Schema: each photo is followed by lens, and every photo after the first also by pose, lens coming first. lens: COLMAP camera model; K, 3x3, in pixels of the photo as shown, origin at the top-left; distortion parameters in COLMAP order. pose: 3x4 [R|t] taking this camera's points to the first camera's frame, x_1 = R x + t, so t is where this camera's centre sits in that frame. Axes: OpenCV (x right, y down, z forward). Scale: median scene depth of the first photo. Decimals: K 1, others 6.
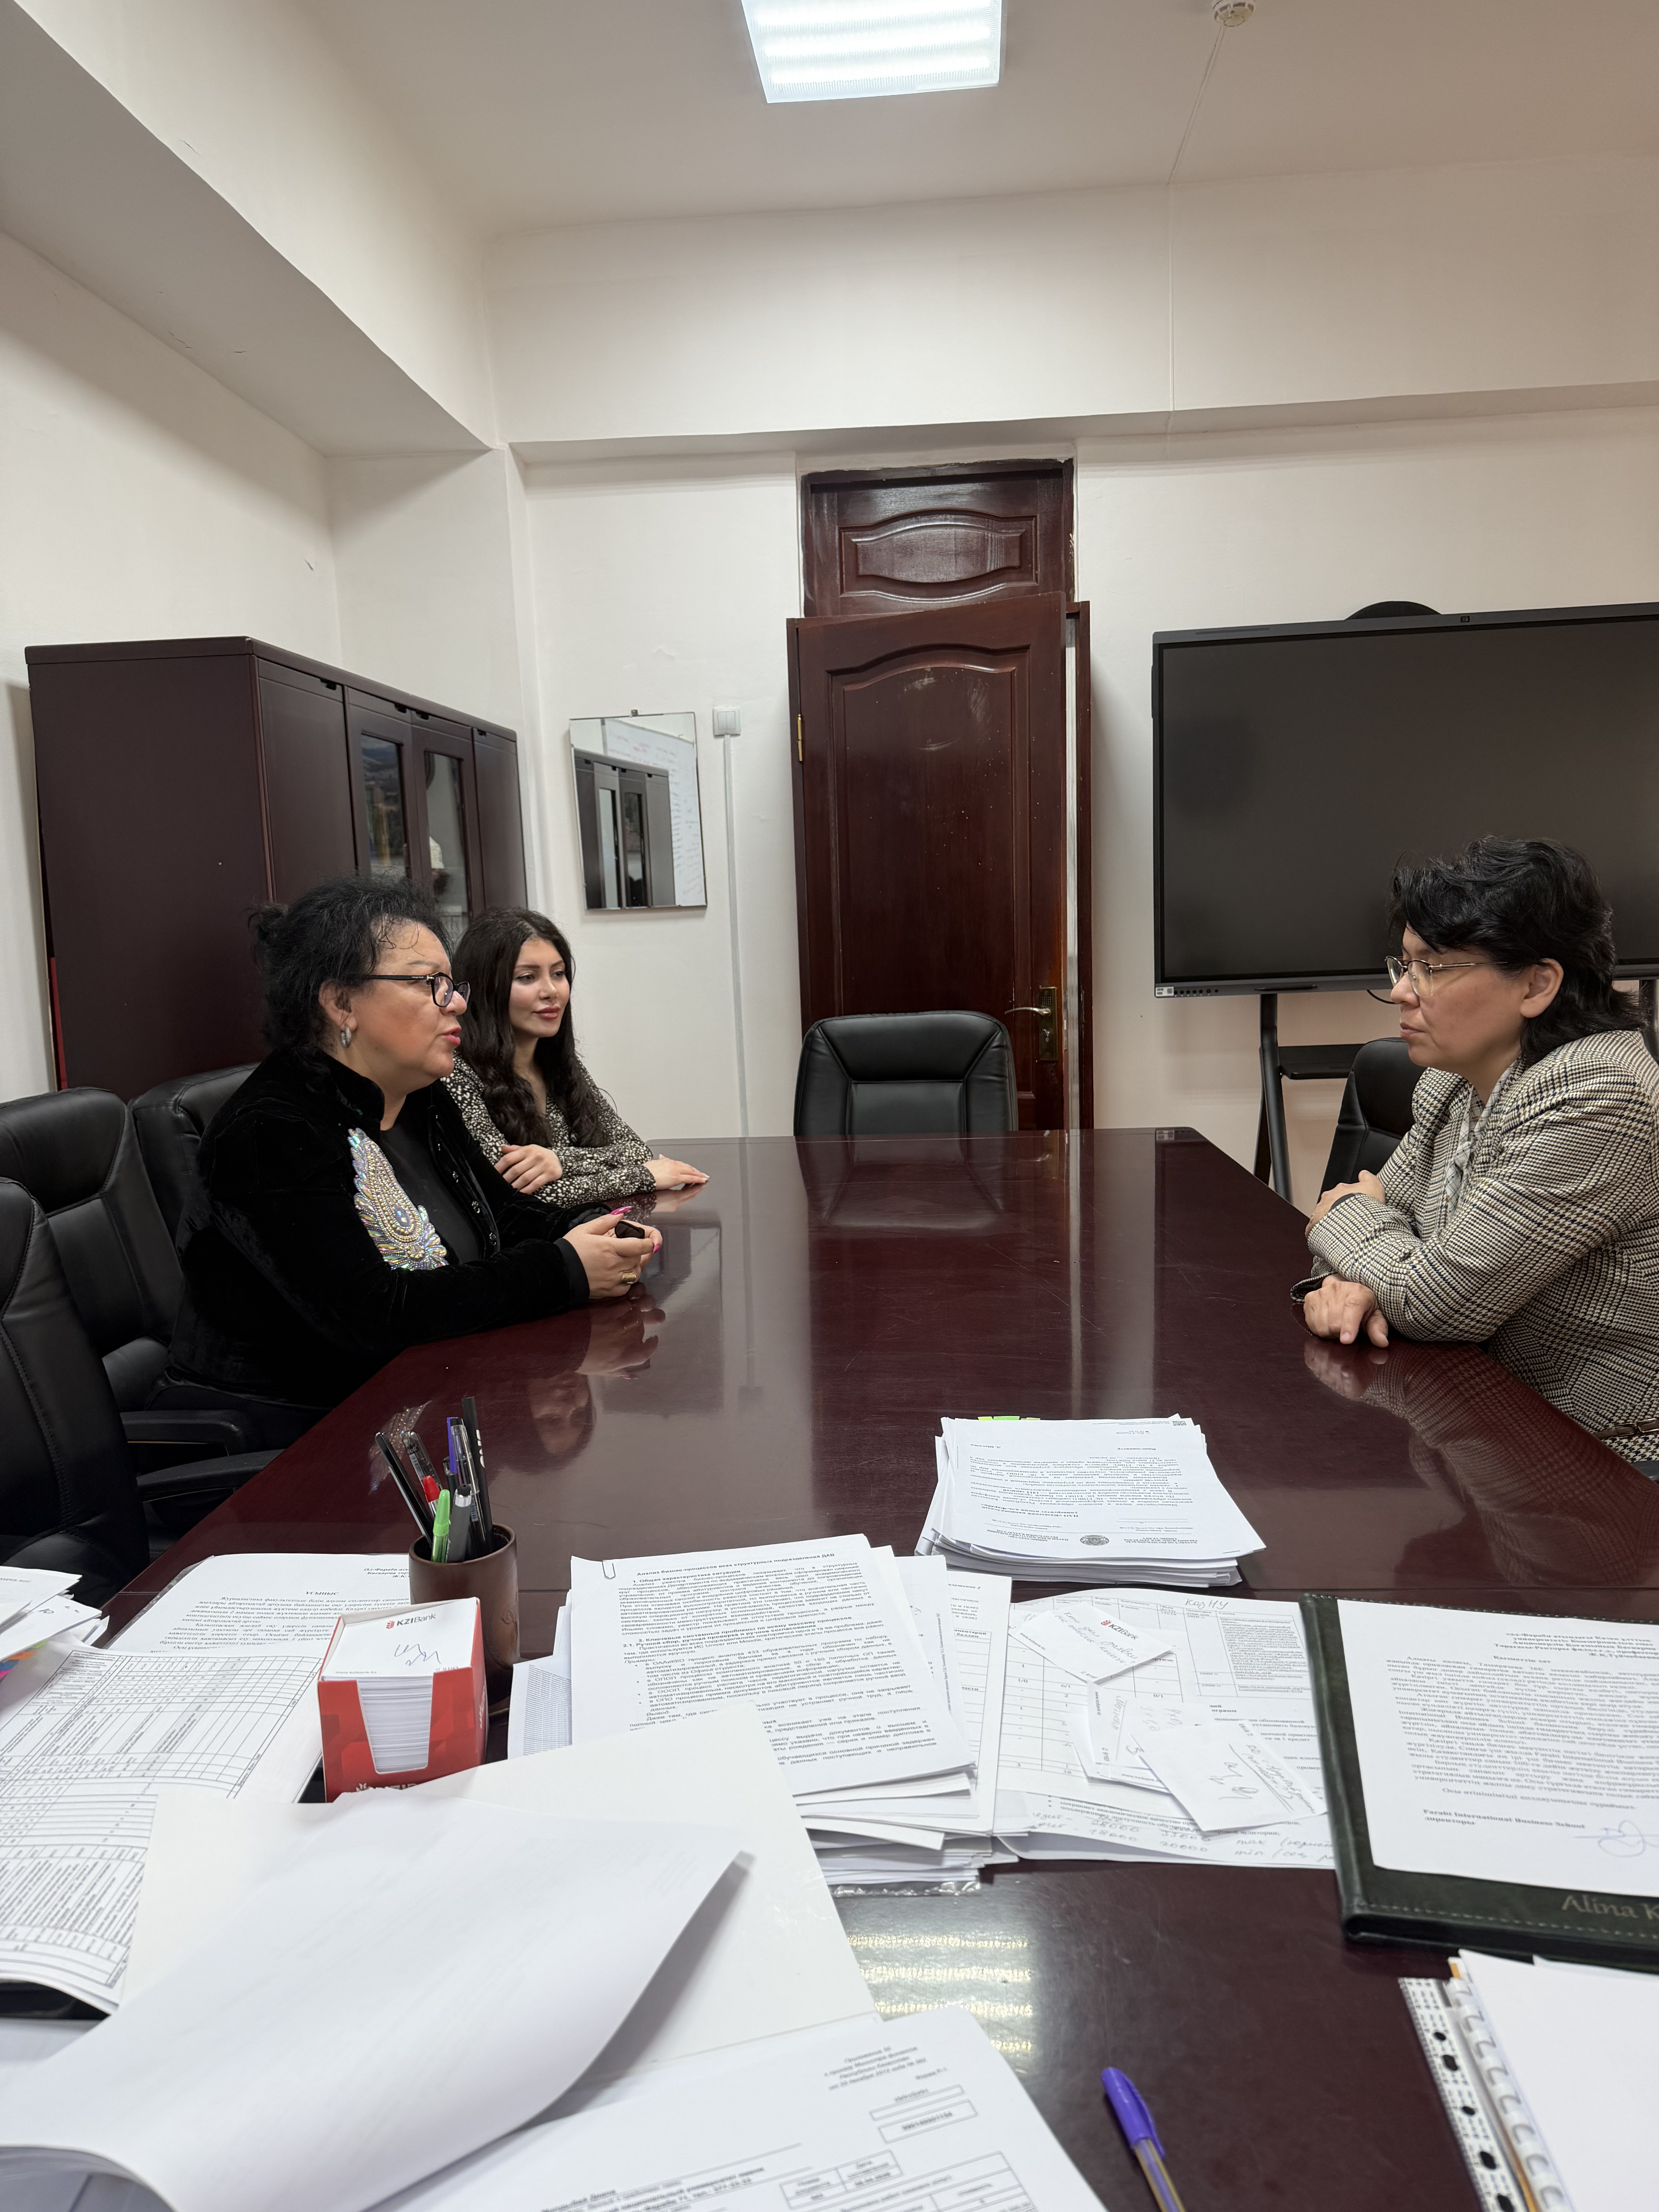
lens RADIAL K [[1586.1, 0, 829.5], [0, 1586.1, 1106.0], [0, 0, 1]] dist [0.134365, -0.209474]
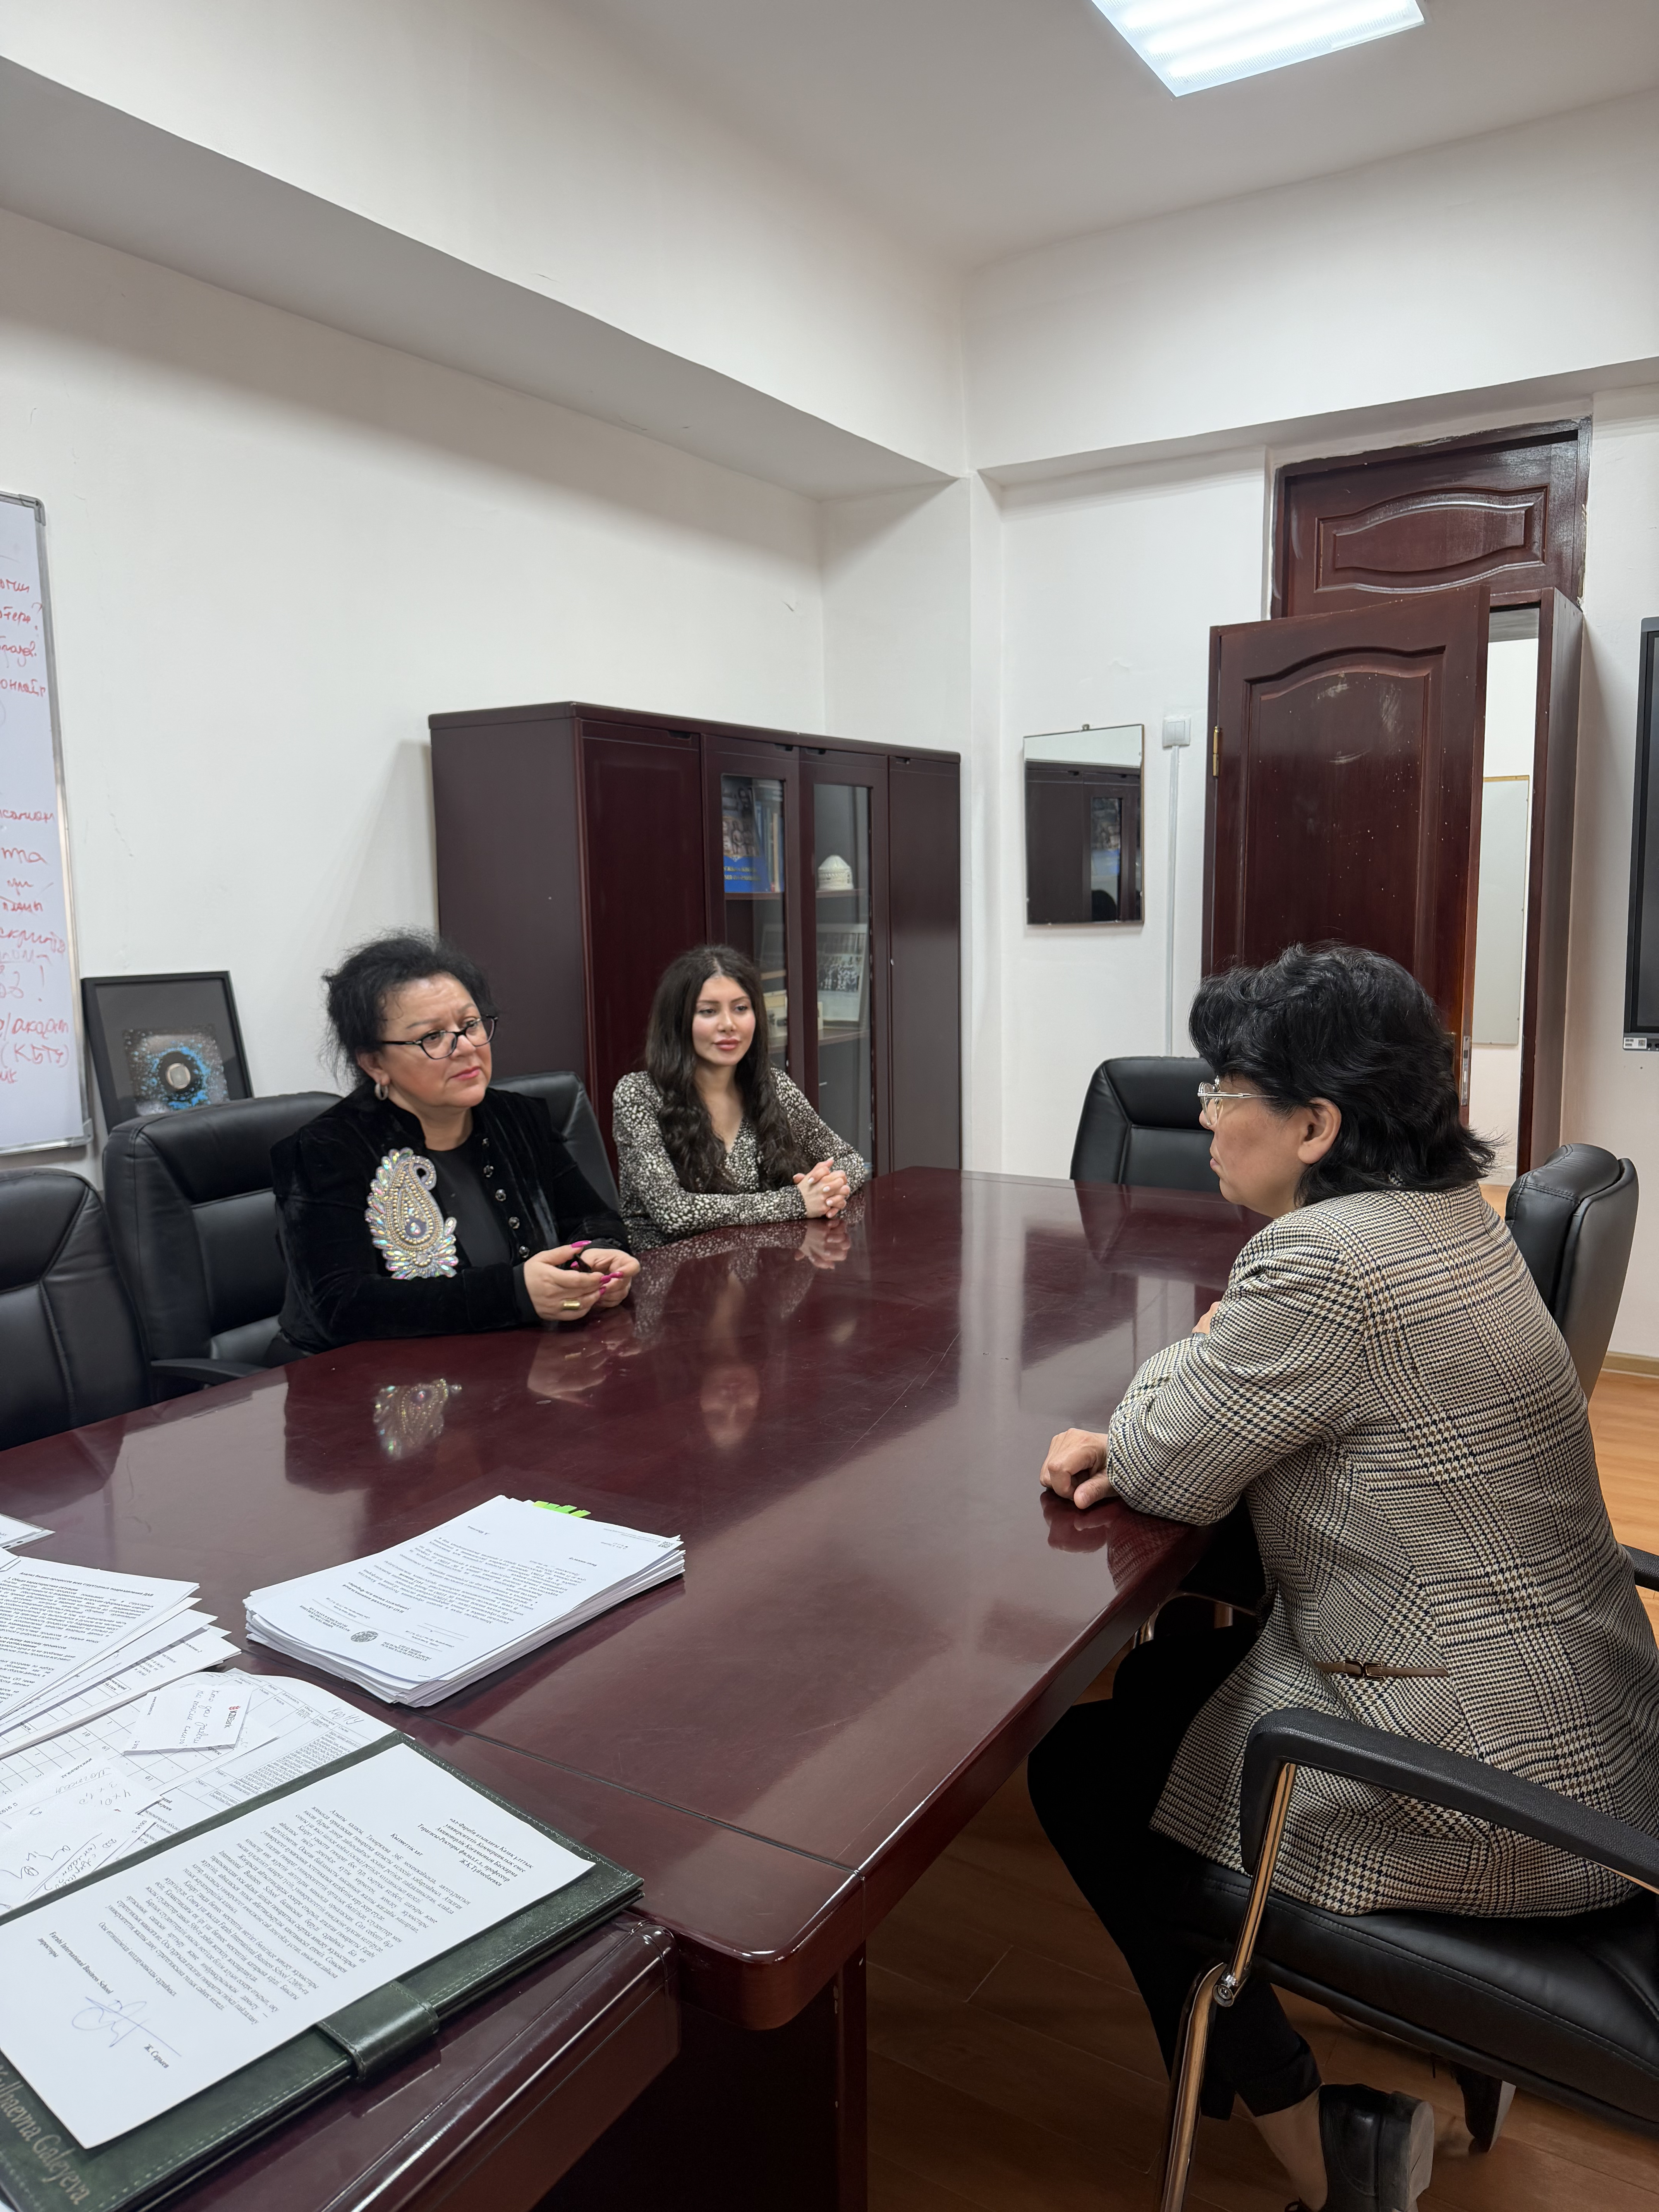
lens RADIAL K [[1586.1, 0, 829.5], [0, 1586.1, 1106.0], [0, 0, 1]] dist [0.134365, -0.209474]
pose [[0.875773, 0.086080, -0.474986, 0.297947], [-0.077171, 0.996283, 0.038264, -0.047489], [0.476515, 0.003144, 0.879161, 0.065658]]
